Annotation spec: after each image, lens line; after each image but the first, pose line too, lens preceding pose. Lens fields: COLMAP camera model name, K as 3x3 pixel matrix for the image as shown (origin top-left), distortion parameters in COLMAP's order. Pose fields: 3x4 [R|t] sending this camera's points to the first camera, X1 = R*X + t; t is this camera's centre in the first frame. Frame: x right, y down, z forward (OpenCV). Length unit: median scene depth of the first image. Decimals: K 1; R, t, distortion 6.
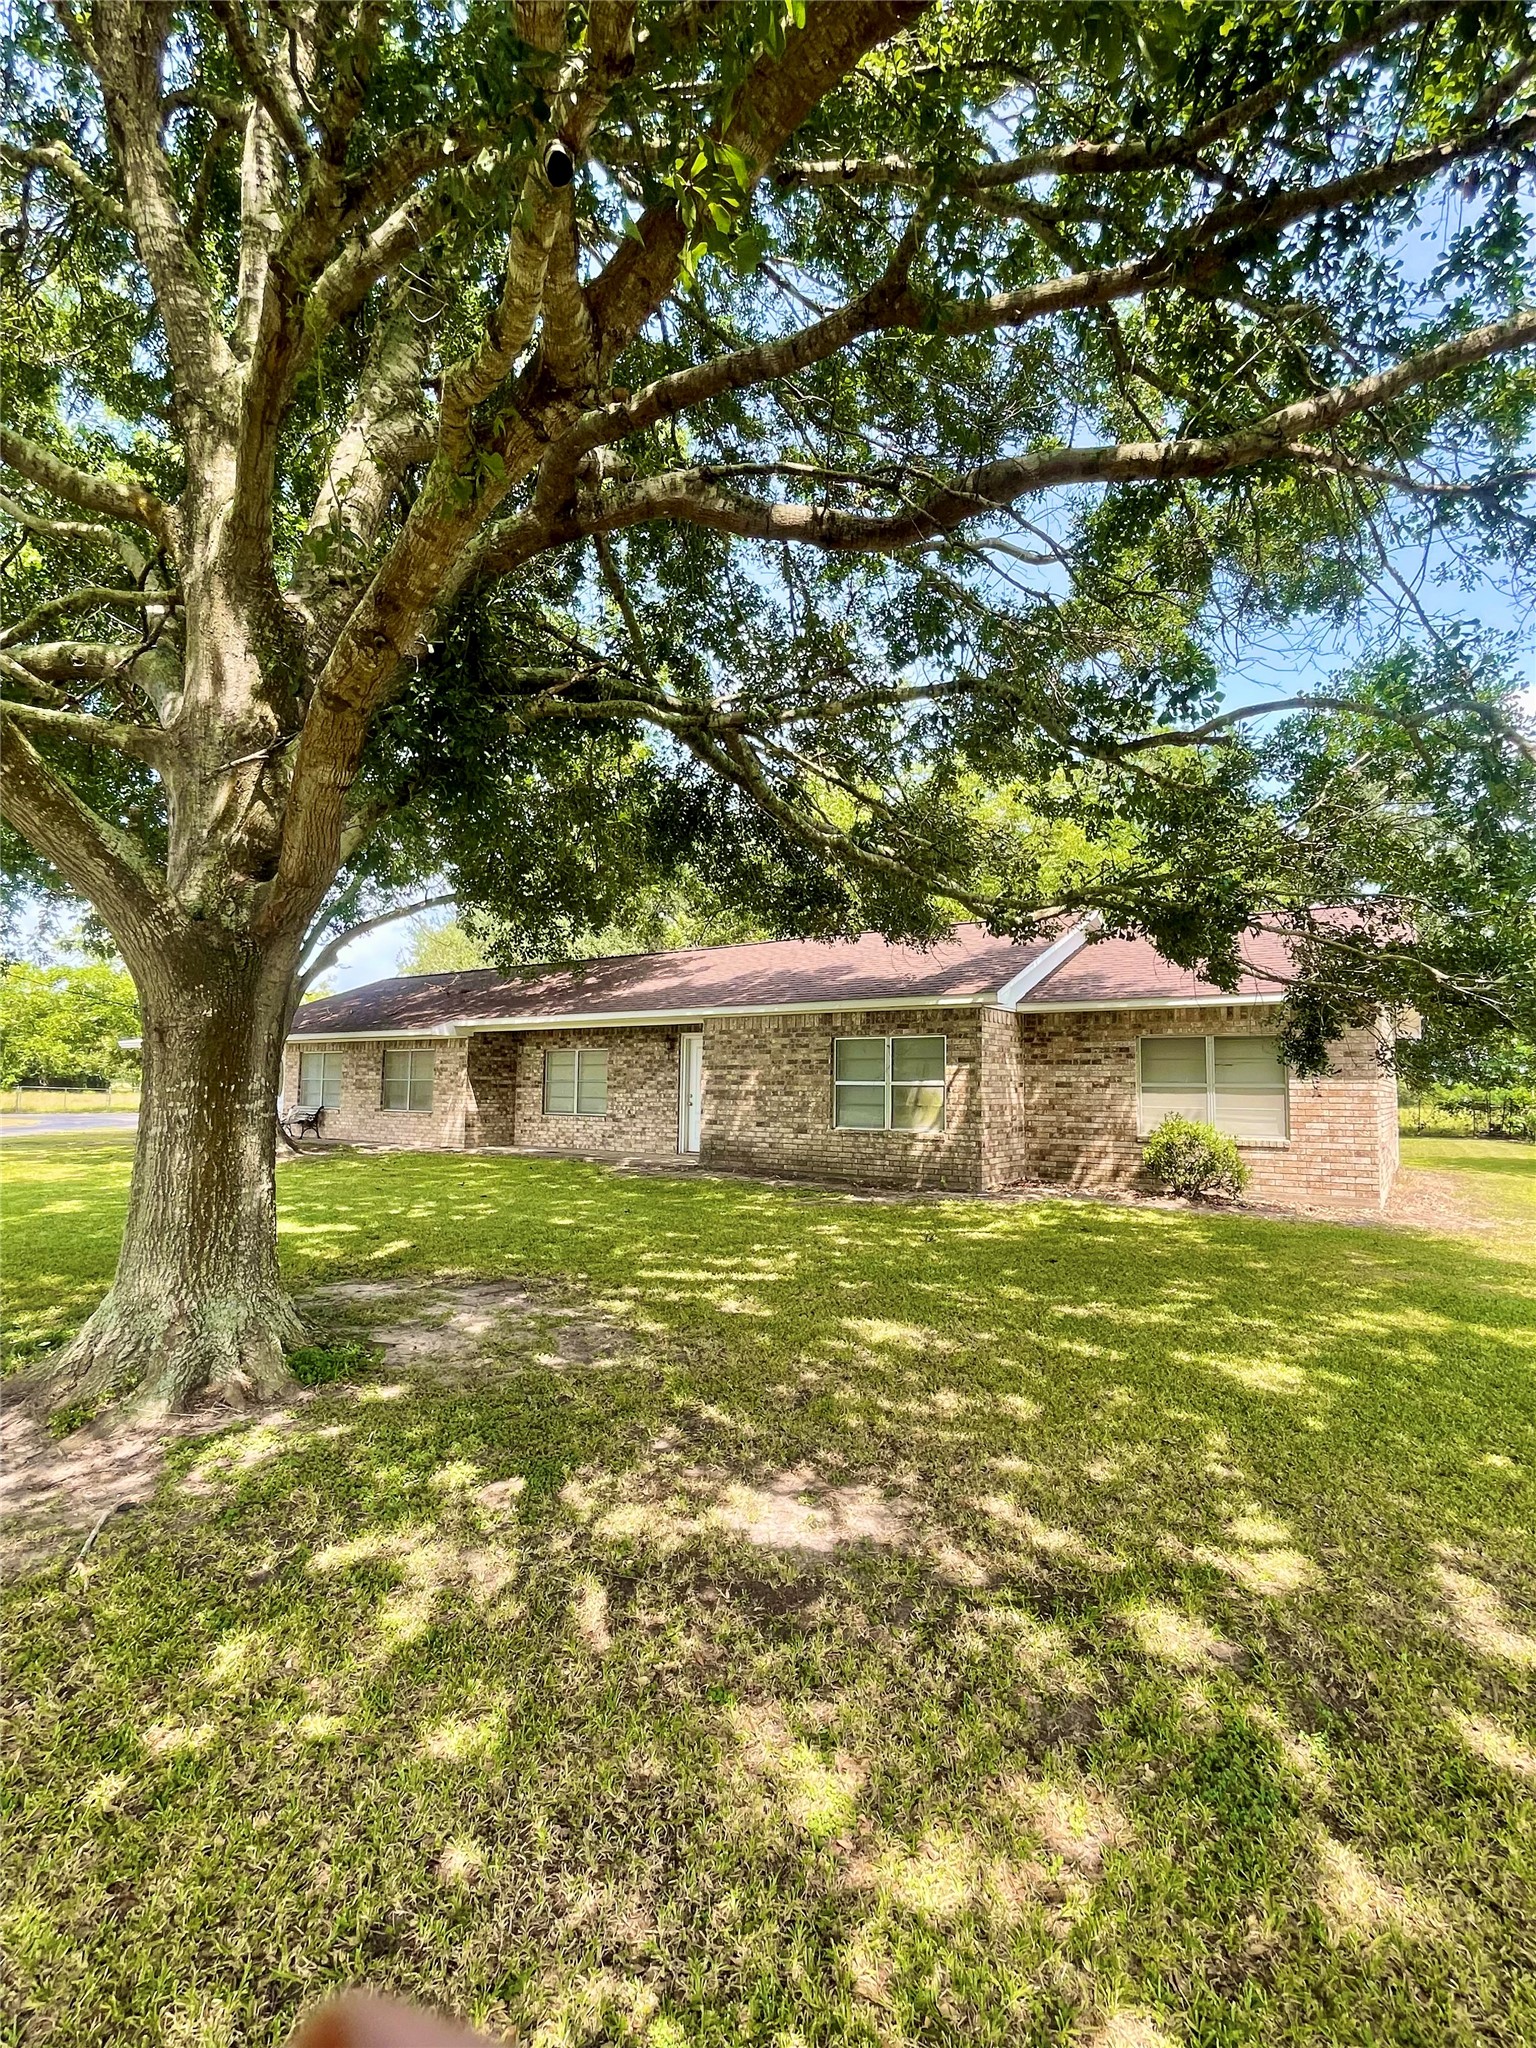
lens RADIAL K [[957.9, 0, 769.6], [0, 957.9, 1028.1], [0, 0, 1]] dist [-0.000206, -0.000013]
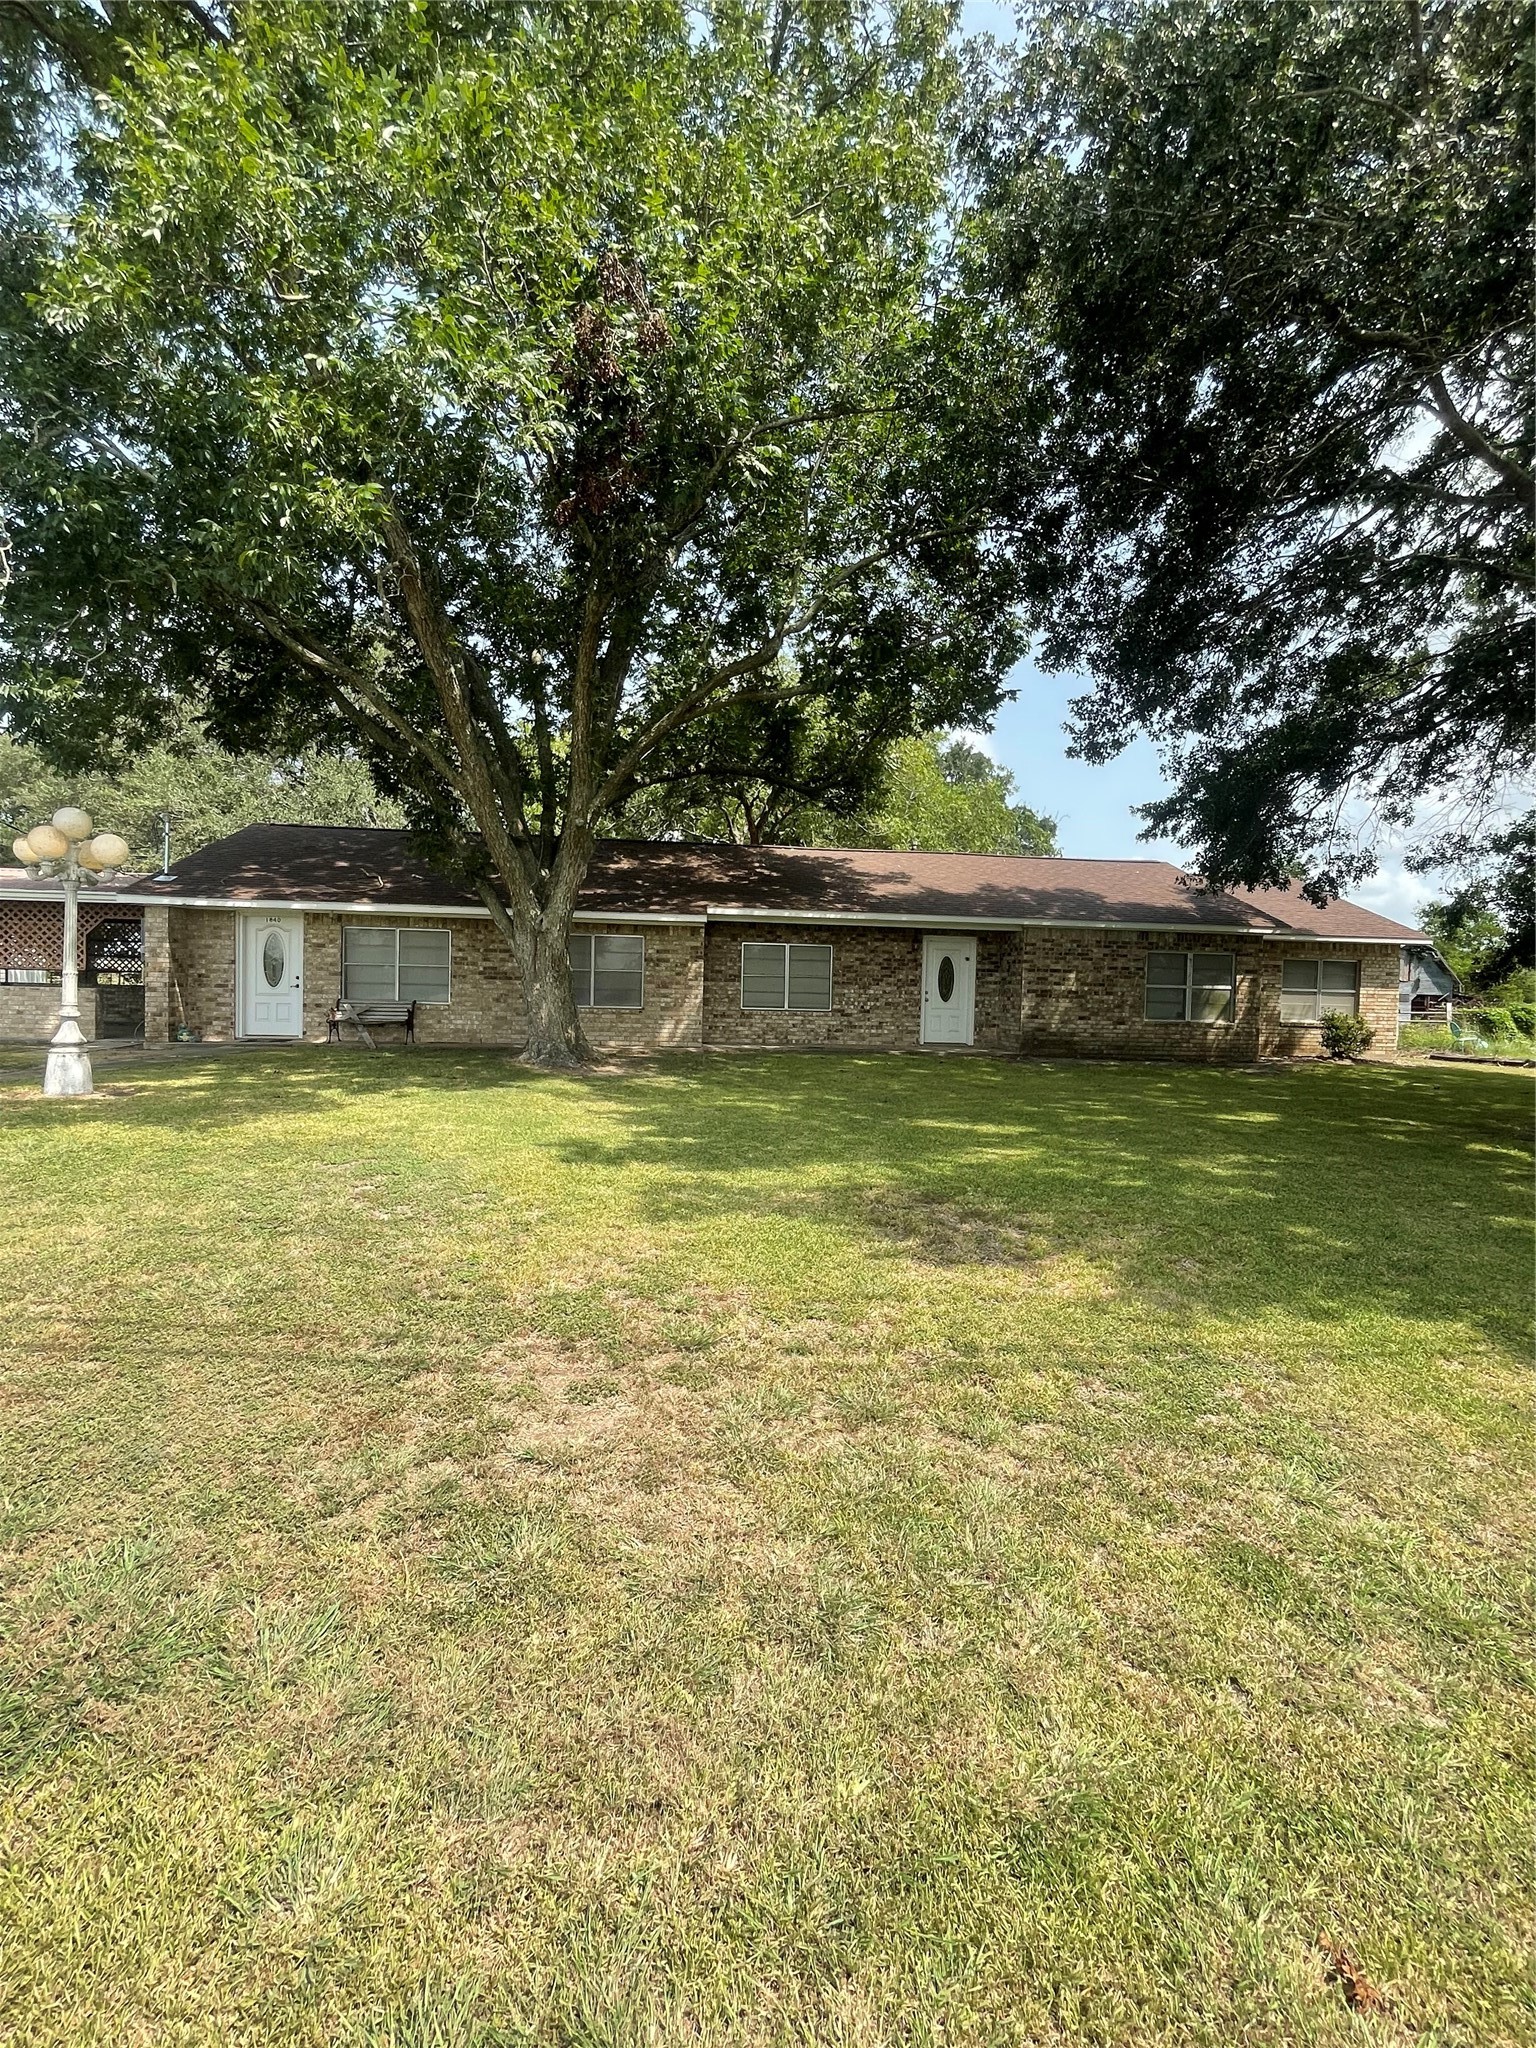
lens RADIAL K [[883.3, 0, 762.5], [0, 883.3, 1025.6], [0, 0, 1]] dist [-0.000463, -0.000023]
pose [[0.743964, -0.020392, 0.667909, -1.091012], [-0.058256, 0.993749, 0.095230, 0.026469], [-0.665676, -0.109757, 0.738126, 0.438458]]
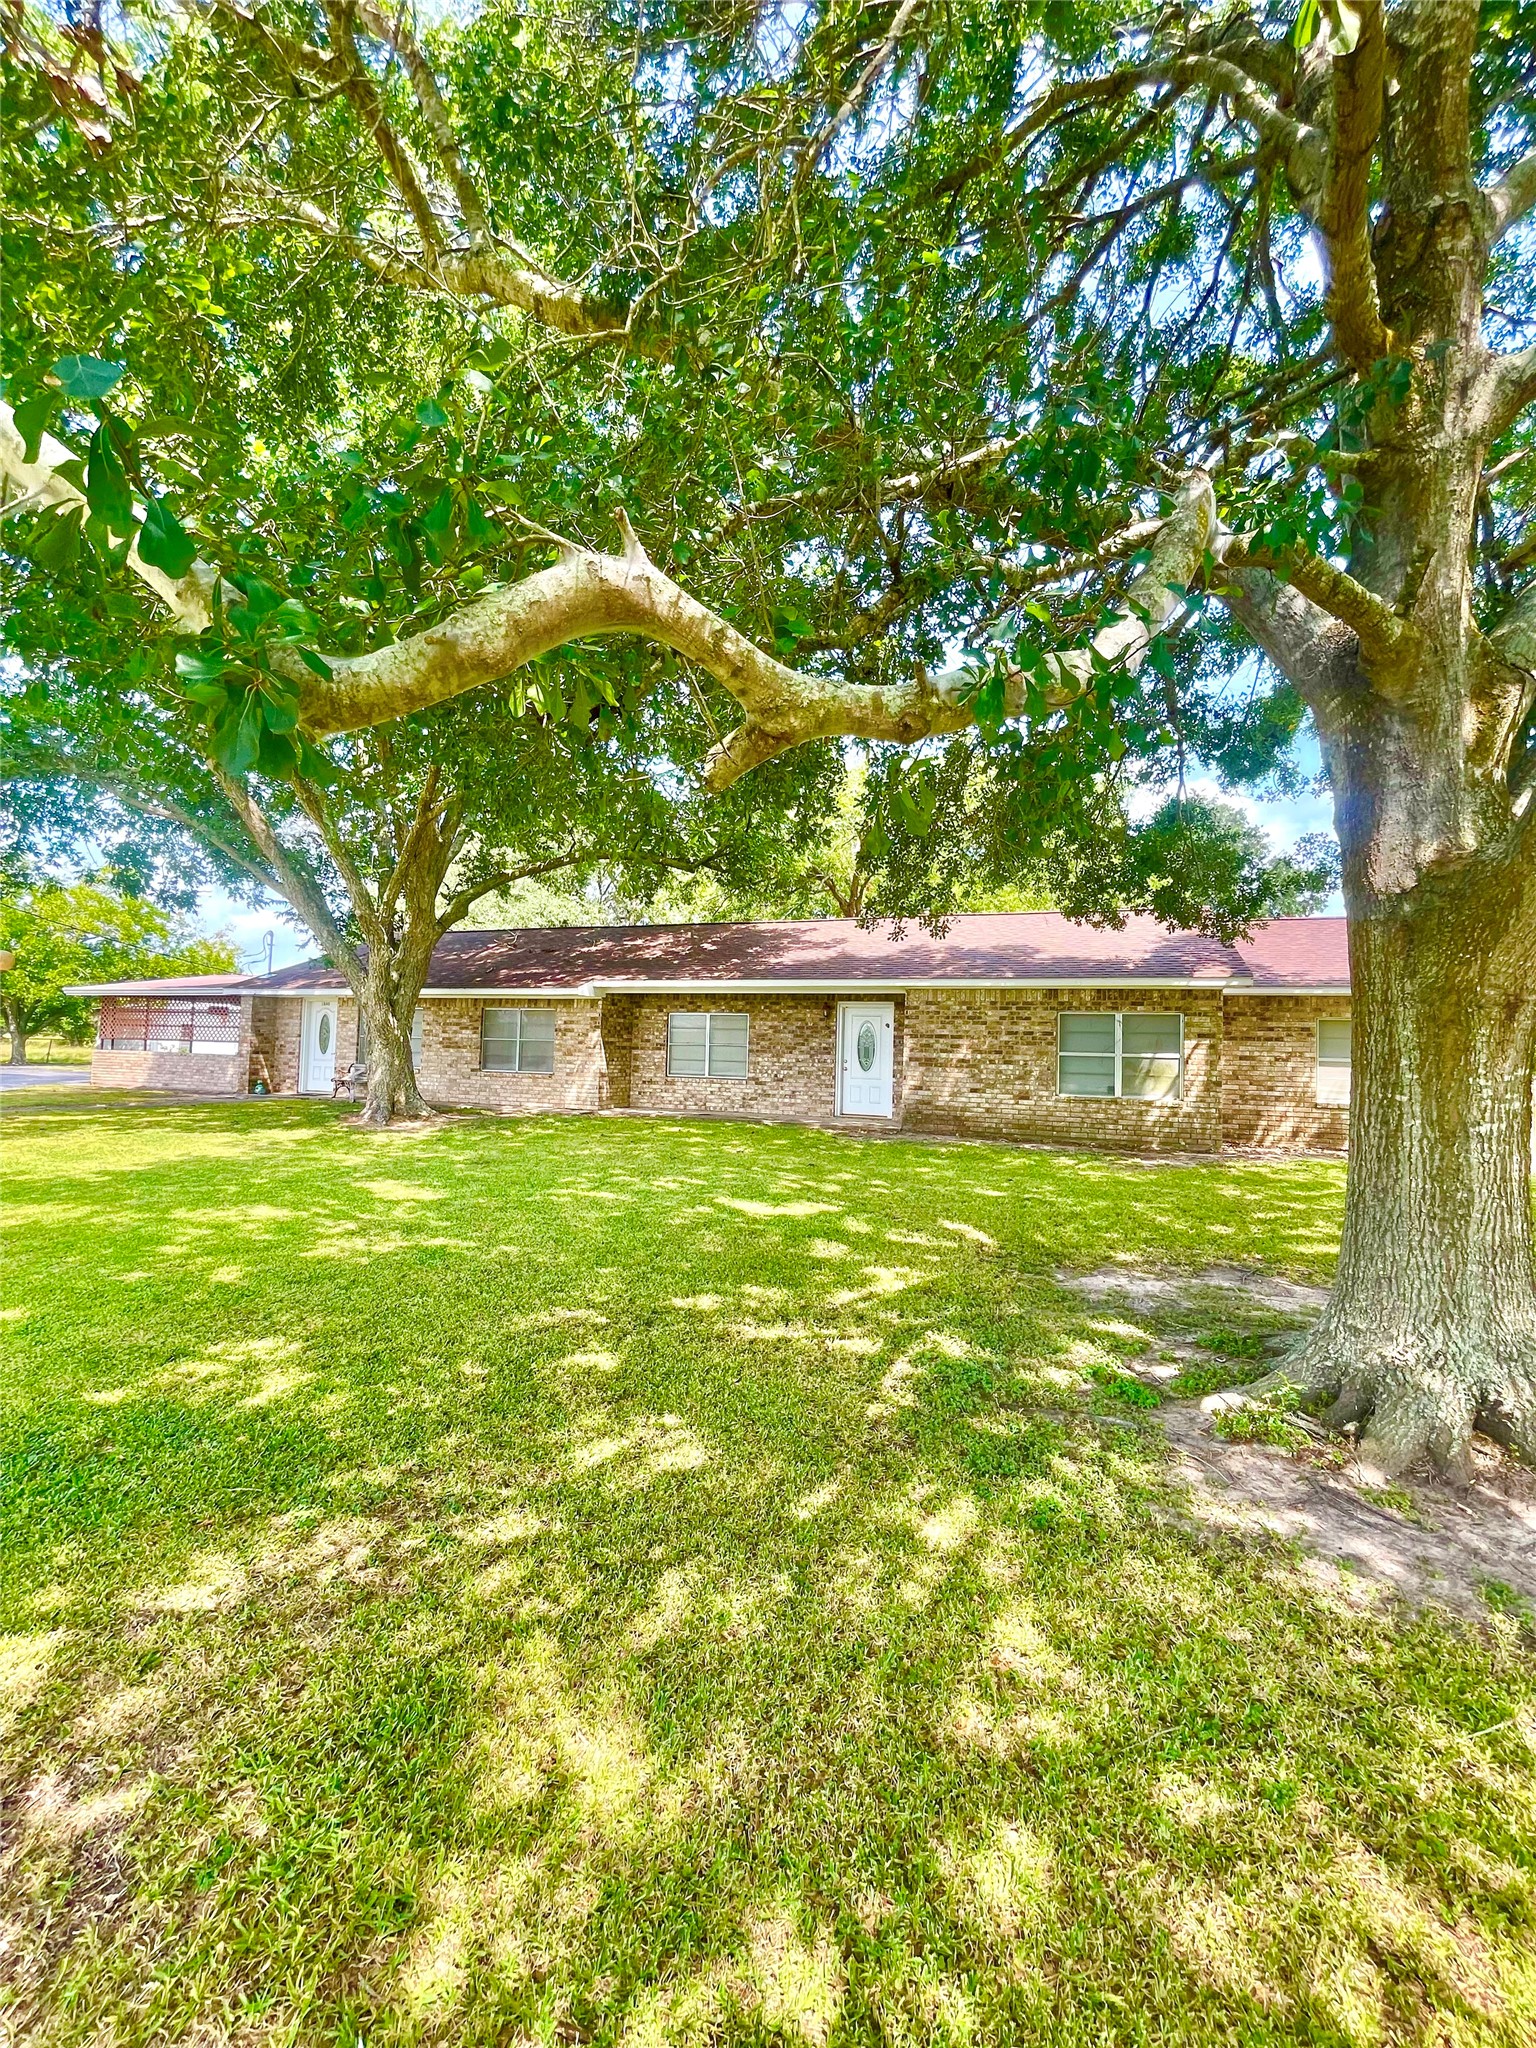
lens RADIAL K [[829.3, 0, 768.4], [0, 829.3, 1018.4], [0, 0, 1]] dist [0.001692, -0.000065]
pose [[0.967298, 0.024462, 0.252460, -0.475865], [-0.031822, 0.999178, 0.025110, 0.003968], [-0.251638, -0.032323, 0.967282, 0.165126]]
